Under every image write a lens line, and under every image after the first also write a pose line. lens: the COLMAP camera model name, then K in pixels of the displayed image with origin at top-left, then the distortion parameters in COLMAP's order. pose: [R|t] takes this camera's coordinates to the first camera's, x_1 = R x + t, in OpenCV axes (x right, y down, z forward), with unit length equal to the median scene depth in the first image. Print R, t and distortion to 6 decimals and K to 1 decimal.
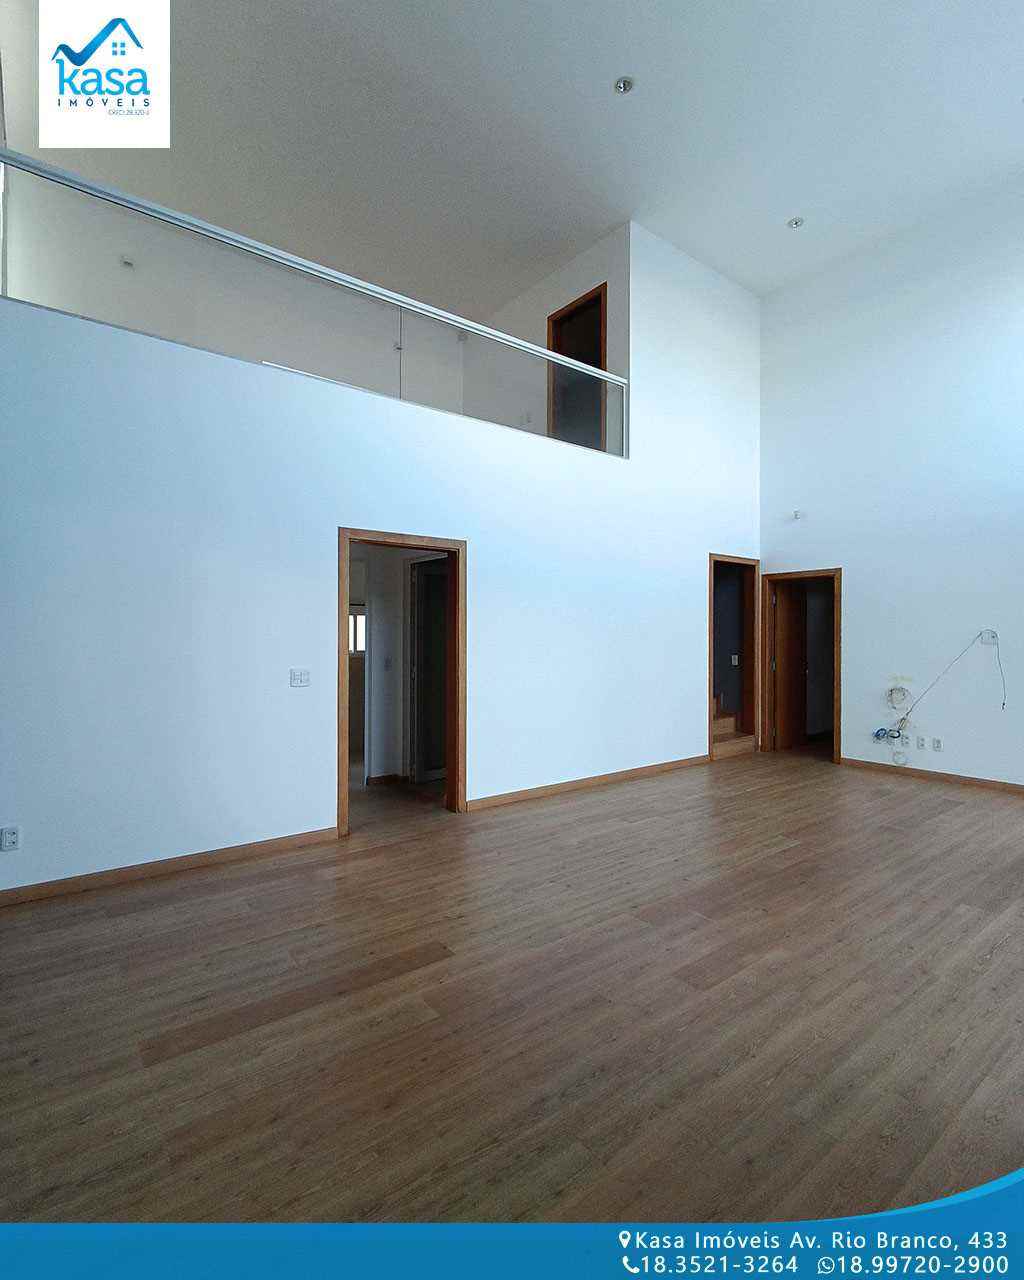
lens RADIAL K [[626.0, 0, 518.2], [0, 626.0, 637.3], [0, 0, 1]] dist [-0.012257, -0.004925]
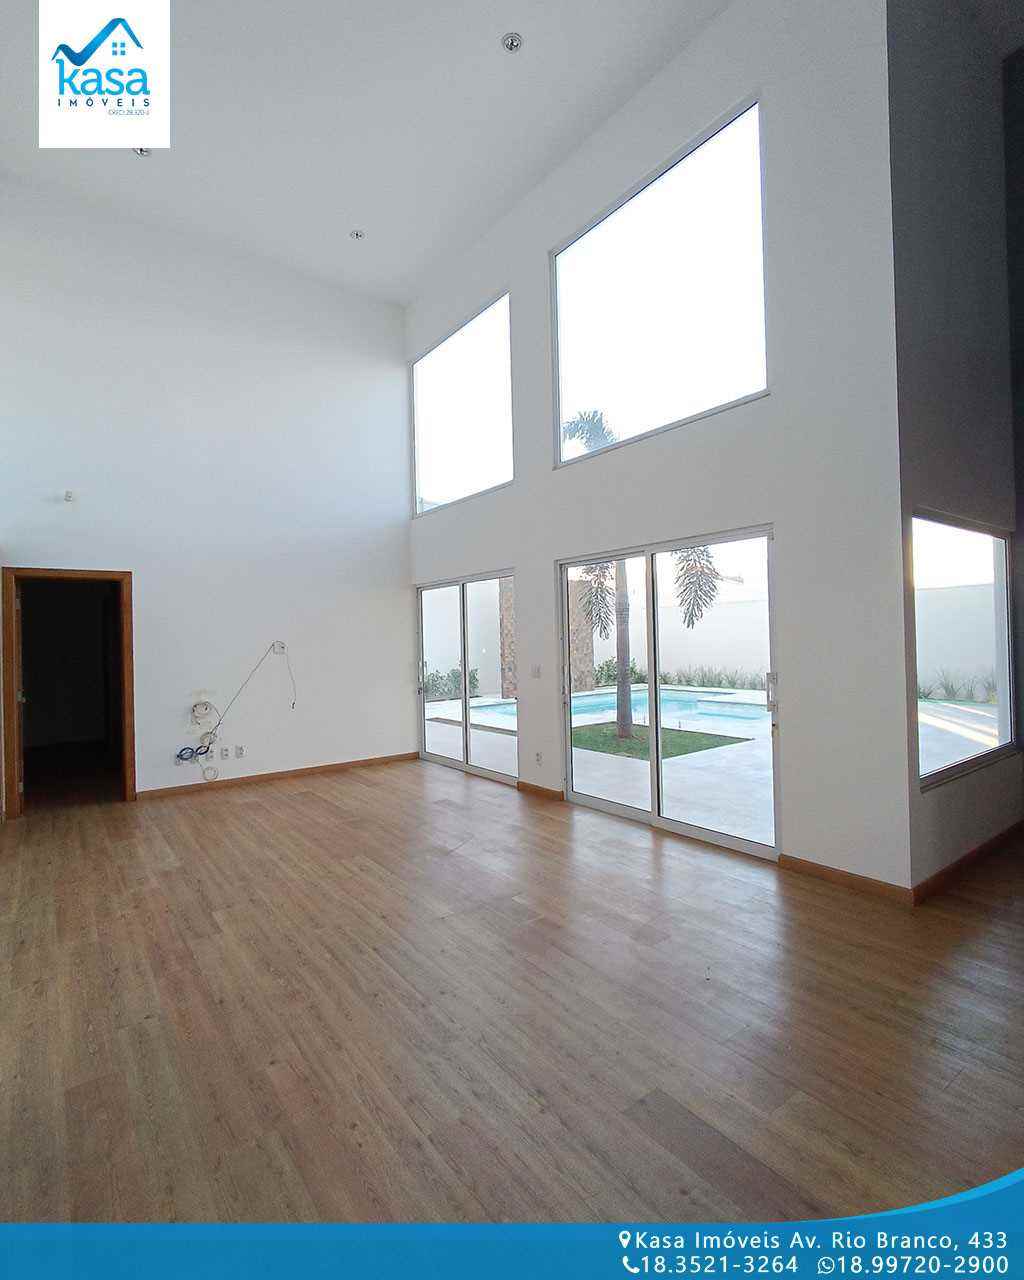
lens RADIAL K [[626.0, 0, 510.9], [0, 626.0, 635.3], [0, 0, 1]] dist [-0.012257, -0.004925]
pose [[0.015476, 0.001425, 0.999879, -0.357890], [0.032229, 0.999479, -0.001923, -0.005793], [-0.999361, 0.032254, 0.015422, 0.503939]]
